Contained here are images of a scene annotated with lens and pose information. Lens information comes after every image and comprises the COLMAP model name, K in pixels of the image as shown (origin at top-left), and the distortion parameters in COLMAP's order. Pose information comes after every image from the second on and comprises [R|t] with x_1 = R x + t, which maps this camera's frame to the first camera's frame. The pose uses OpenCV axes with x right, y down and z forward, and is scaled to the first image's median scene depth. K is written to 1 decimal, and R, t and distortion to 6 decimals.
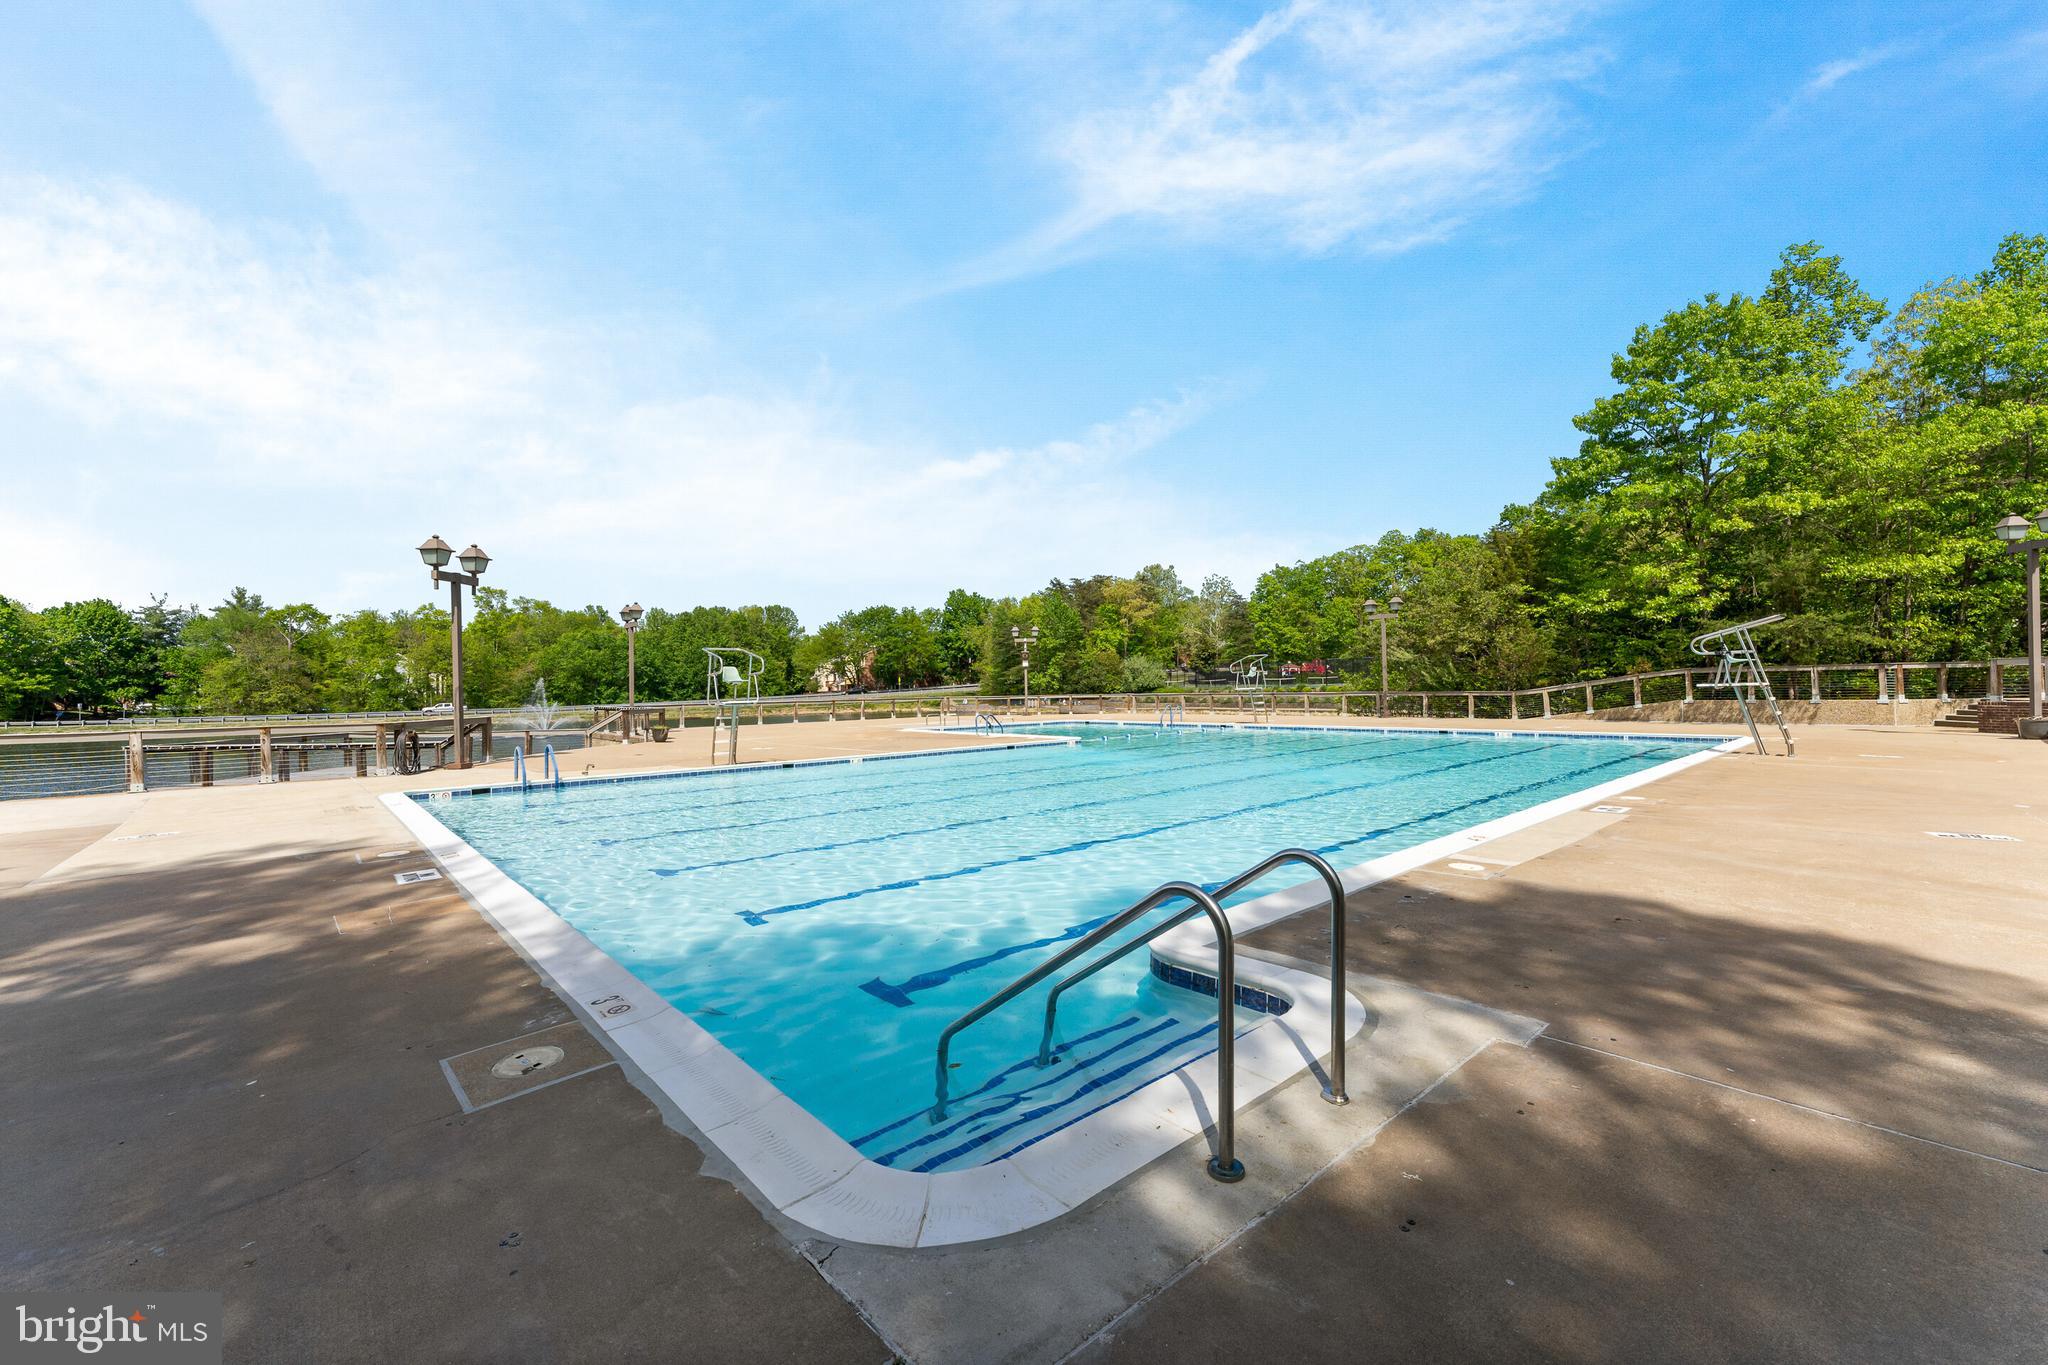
lens RADIAL K [[834.7, 0, 1027.5], [0, 834.7, 677.6], [0, 0, 1]] dist [-0.000474, -0.000163]
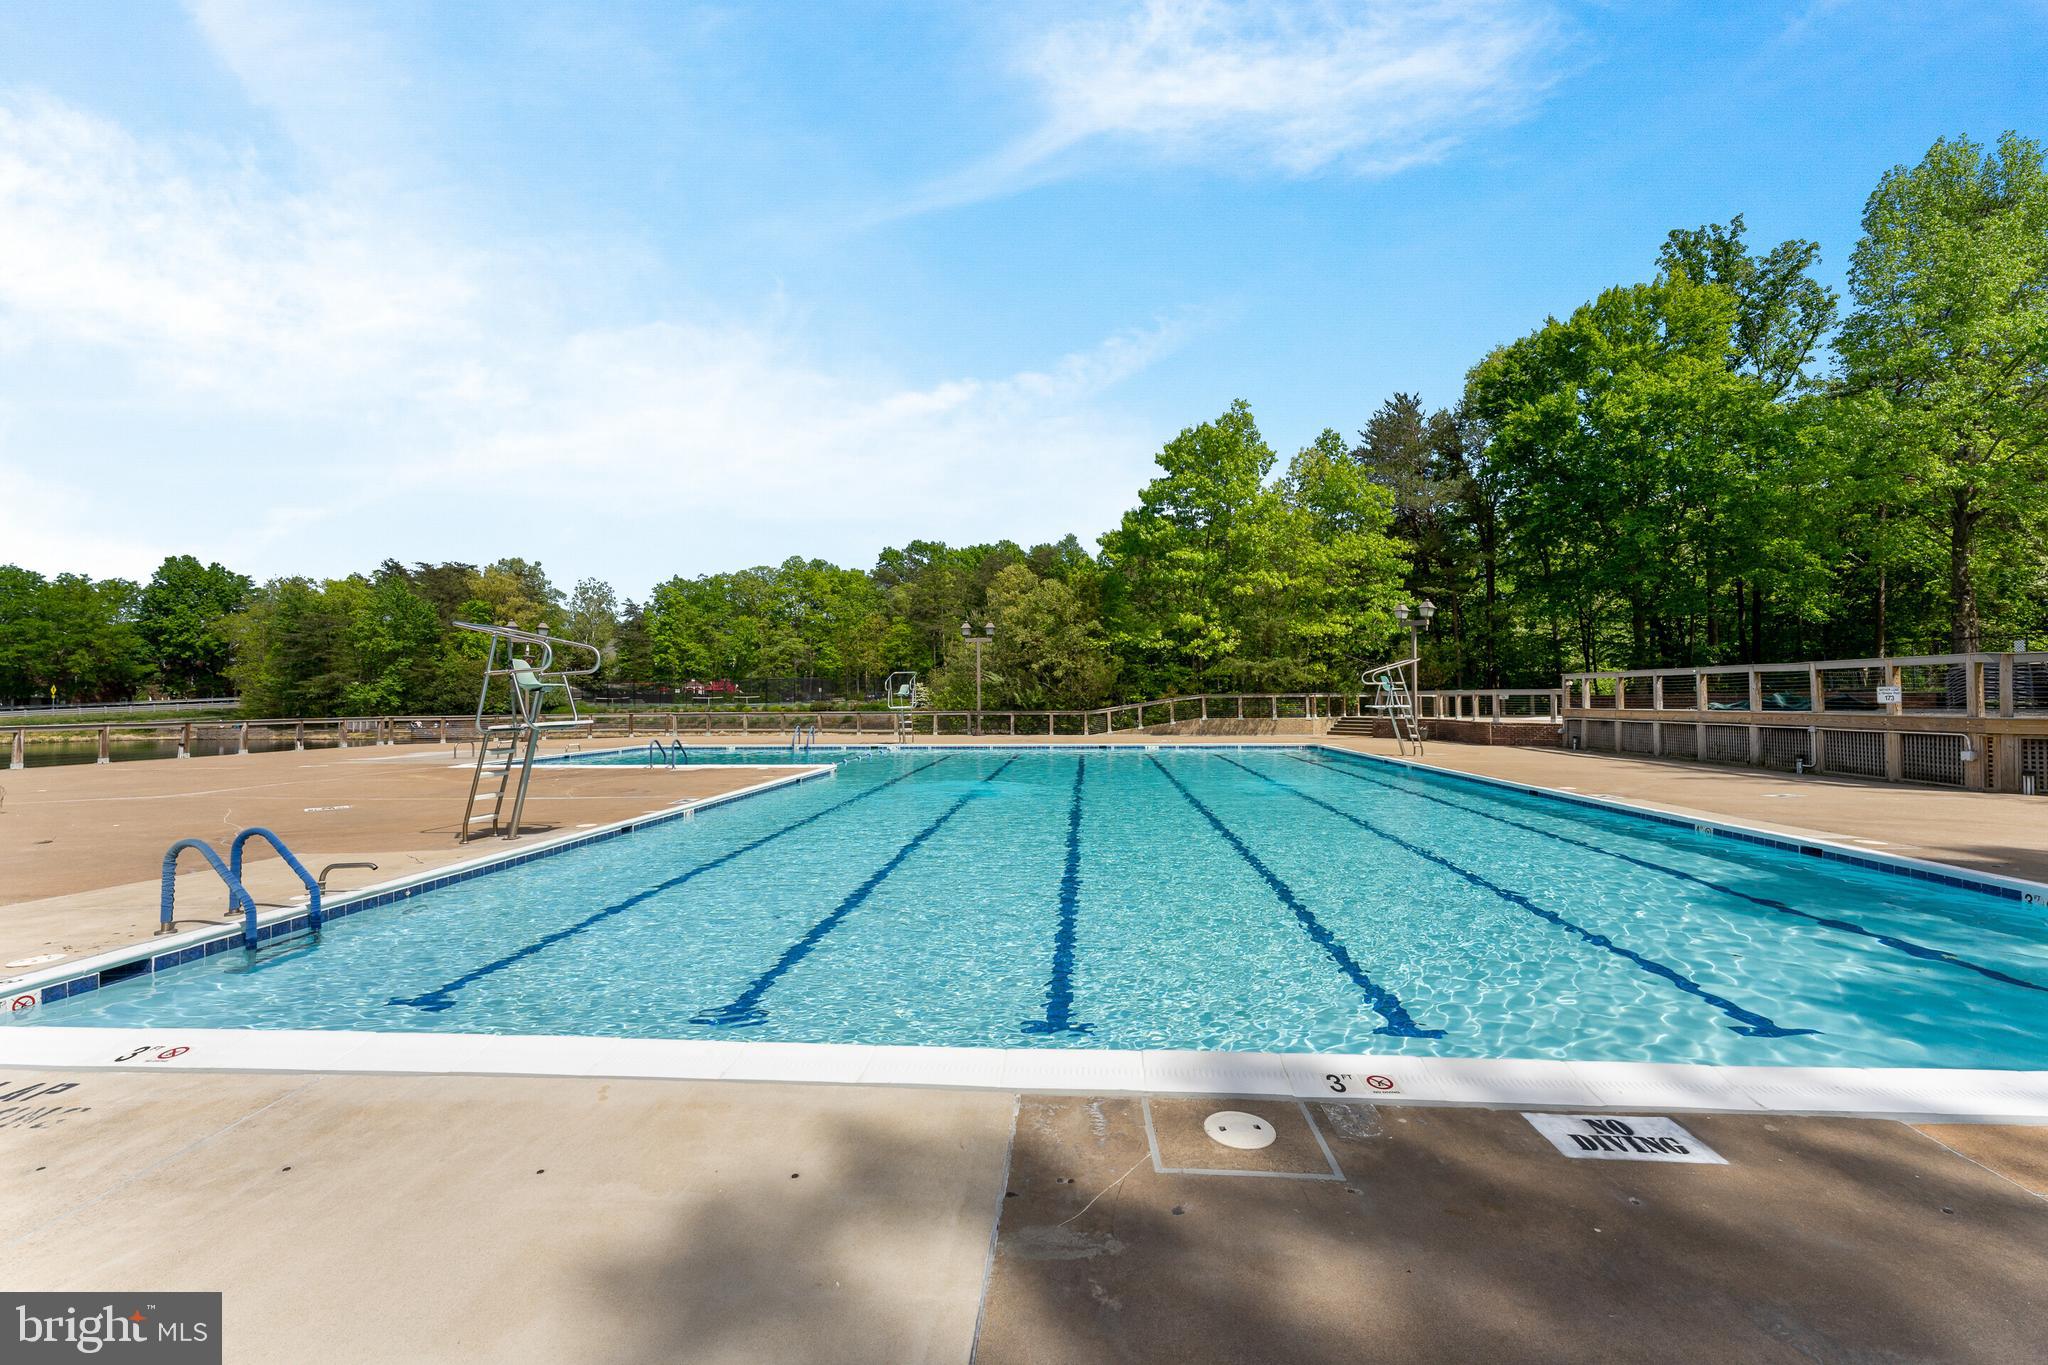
lens RADIAL K [[834.7, 0, 1031.3], [0, 834.7, 694.8], [0, 0, 1]] dist [-0.000474, -0.000163]
pose [[0.707251, 0.017811, 0.706738, -0.091507], [-0.015022, 0.999836, -0.010164, 0.001907], [-0.706803, -0.003428, 0.707403, 0.067116]]
